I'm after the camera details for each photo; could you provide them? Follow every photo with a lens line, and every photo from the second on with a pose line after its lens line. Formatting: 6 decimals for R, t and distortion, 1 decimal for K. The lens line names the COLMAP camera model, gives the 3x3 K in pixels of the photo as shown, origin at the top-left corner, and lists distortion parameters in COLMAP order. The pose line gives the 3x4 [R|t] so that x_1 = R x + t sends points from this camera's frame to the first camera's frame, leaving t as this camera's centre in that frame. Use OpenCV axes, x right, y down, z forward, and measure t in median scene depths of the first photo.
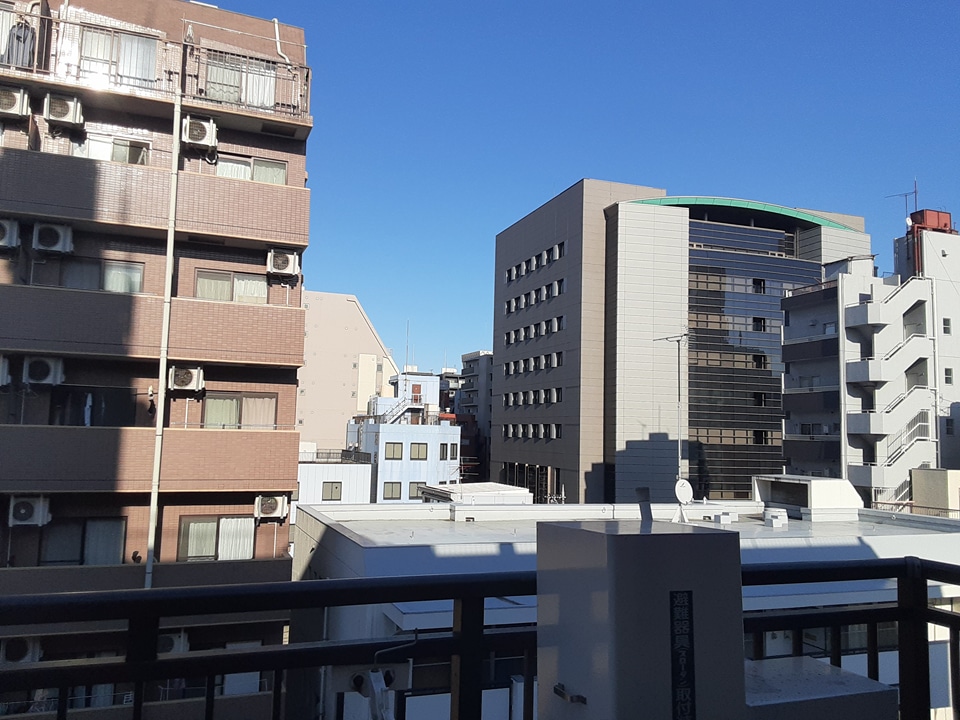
lens RADIAL K [[782.9, 0, 482.9], [0, 782.9, 363.9], [0, 0, 1]] dist [0.056760, -0.038920]
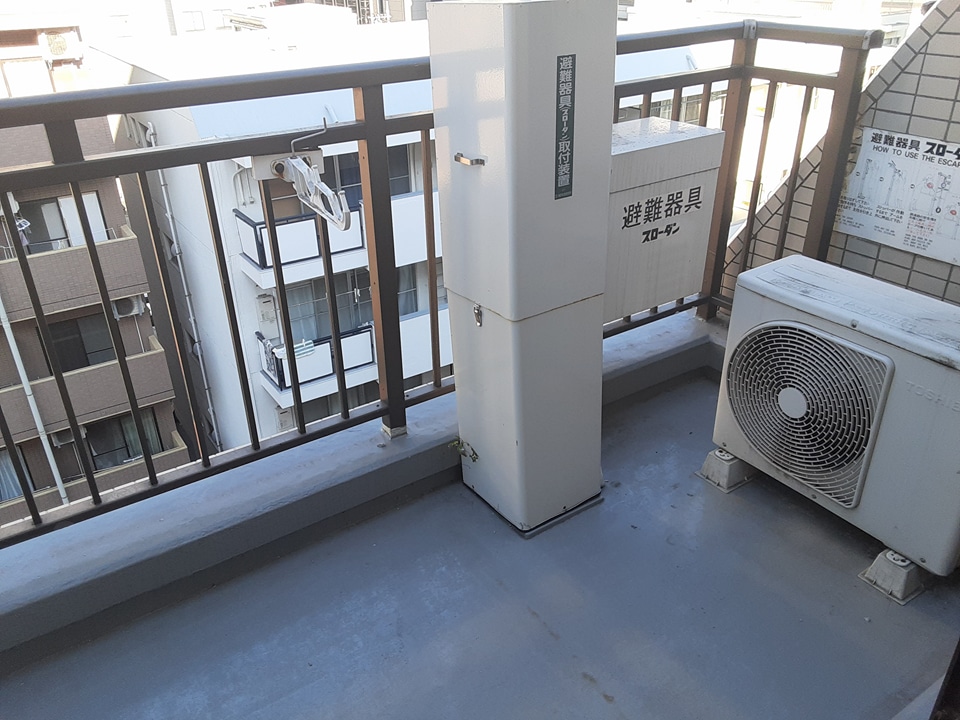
lens RADIAL K [[782.9, 0, 481.4], [0, 782.9, 357.0], [0, 0, 1]] dist [0.056760, -0.038920]
pose [[0.974133, -0.145110, 0.173228, -0.106869], [0.028632, 0.839659, 0.542358, 0.032139], [-0.224154, -0.523369, 0.822095, -0.102230]]
